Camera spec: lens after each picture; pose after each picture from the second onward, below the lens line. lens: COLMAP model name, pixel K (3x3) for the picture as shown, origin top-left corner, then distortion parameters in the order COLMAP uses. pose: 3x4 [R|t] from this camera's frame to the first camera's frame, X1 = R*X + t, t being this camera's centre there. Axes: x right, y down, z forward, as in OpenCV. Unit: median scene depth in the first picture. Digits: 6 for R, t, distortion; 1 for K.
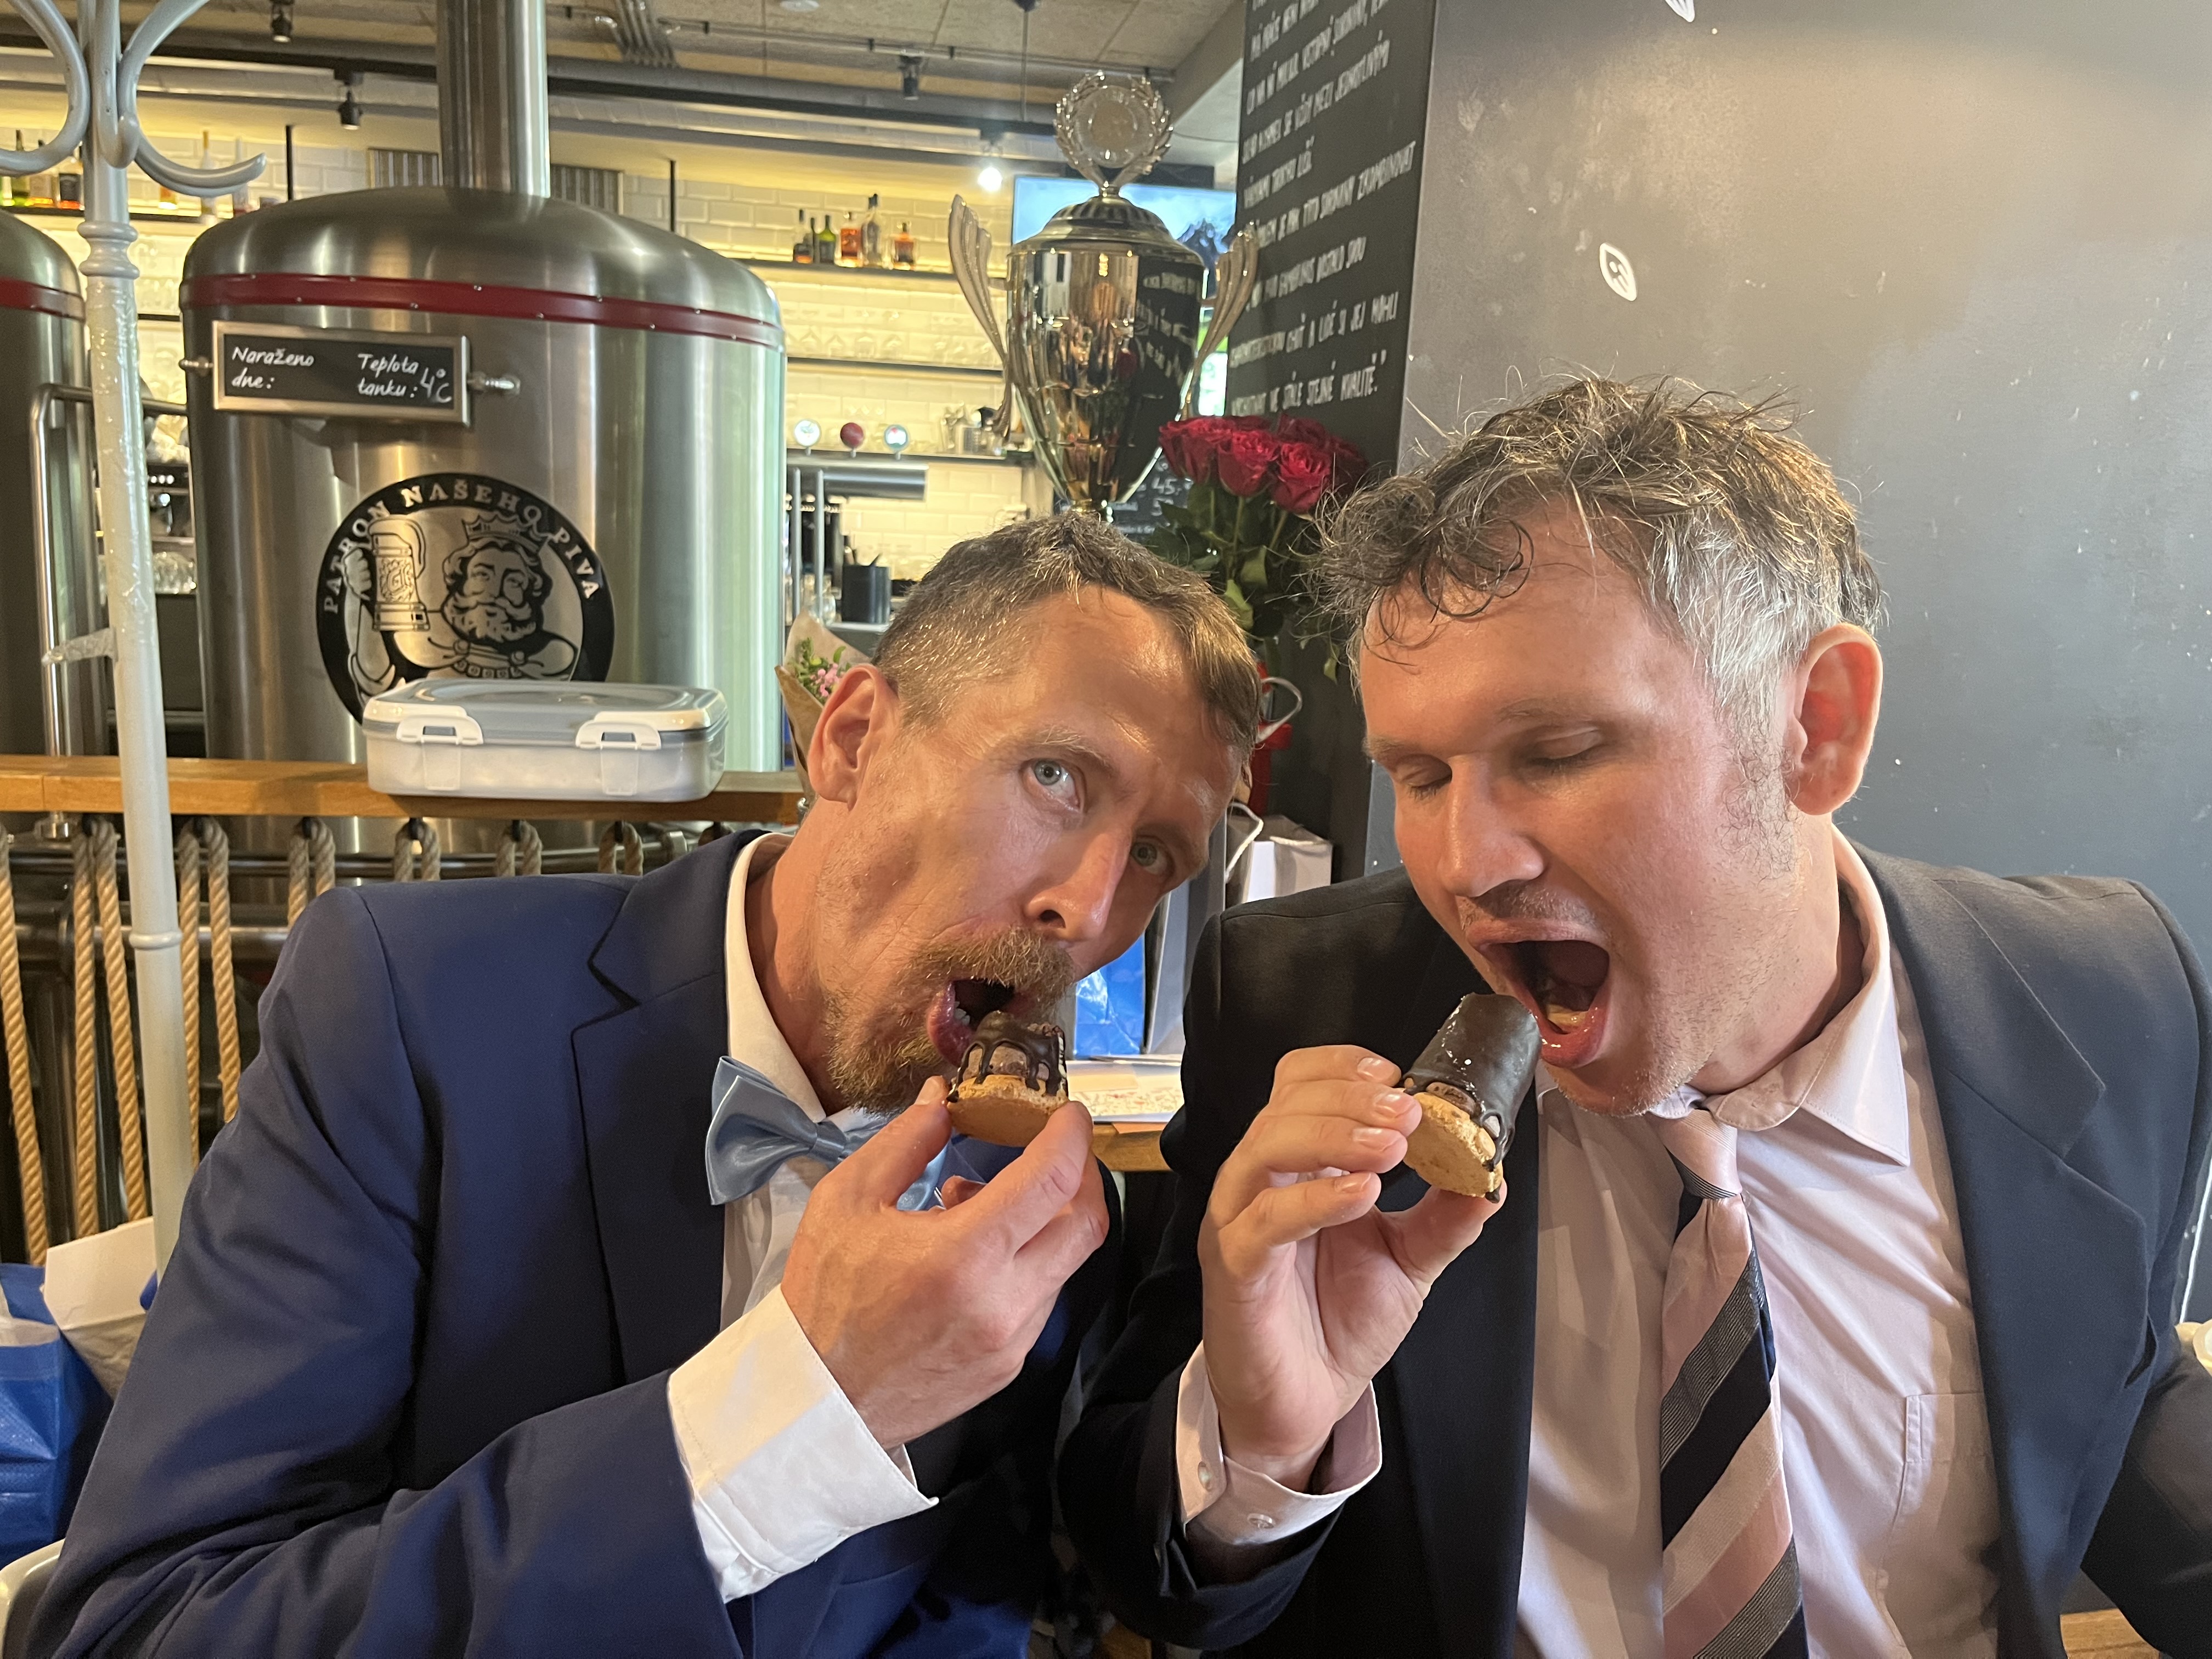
lens RADIAL K [[1682.1, 0, 1106.0], [0, 1682.1, 829.5], [0, 0, 1]] dist [0.040570, -0.065623]
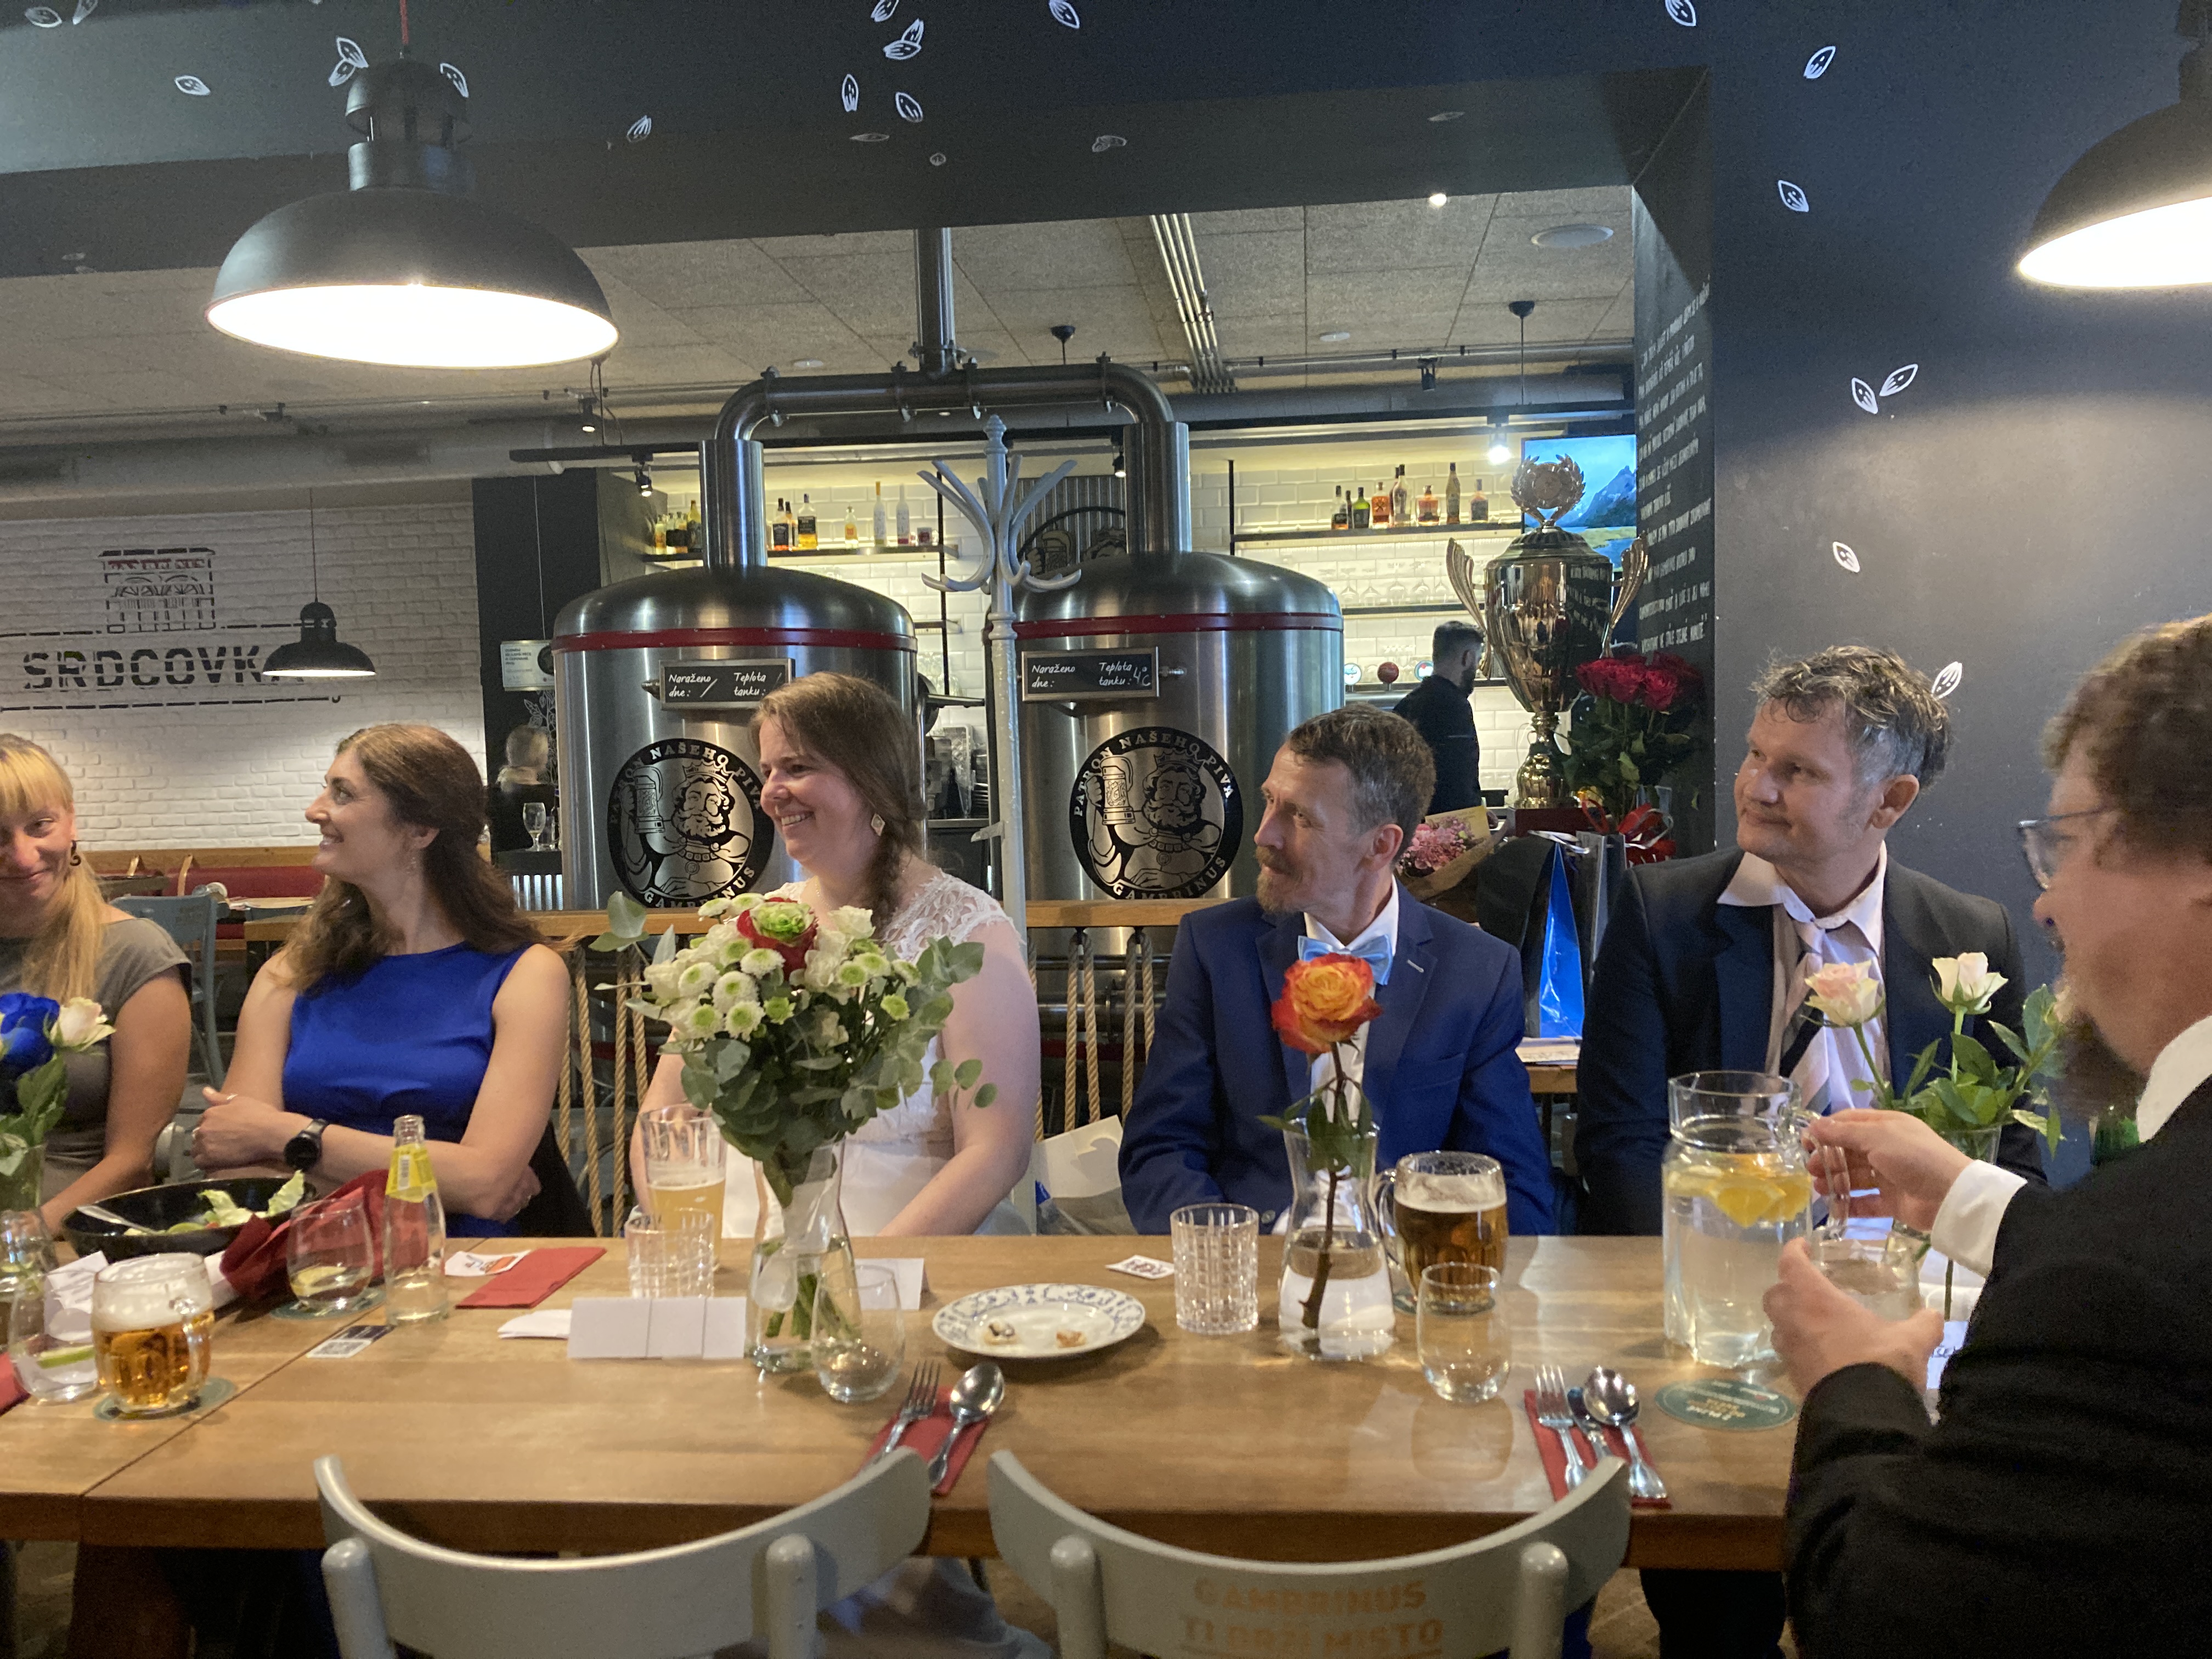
lens RADIAL K [[1741.7, 0, 1090.8], [0, 1741.7, 862.5], [0, 0, 1]] dist [0.032568, 0.001210]
pose [[0.948067, -0.049496, -0.314197, 0.088578], [0.012661, 0.992908, -0.118209, 0.121455], [0.317819, 0.108092, 0.941970, -0.610154]]
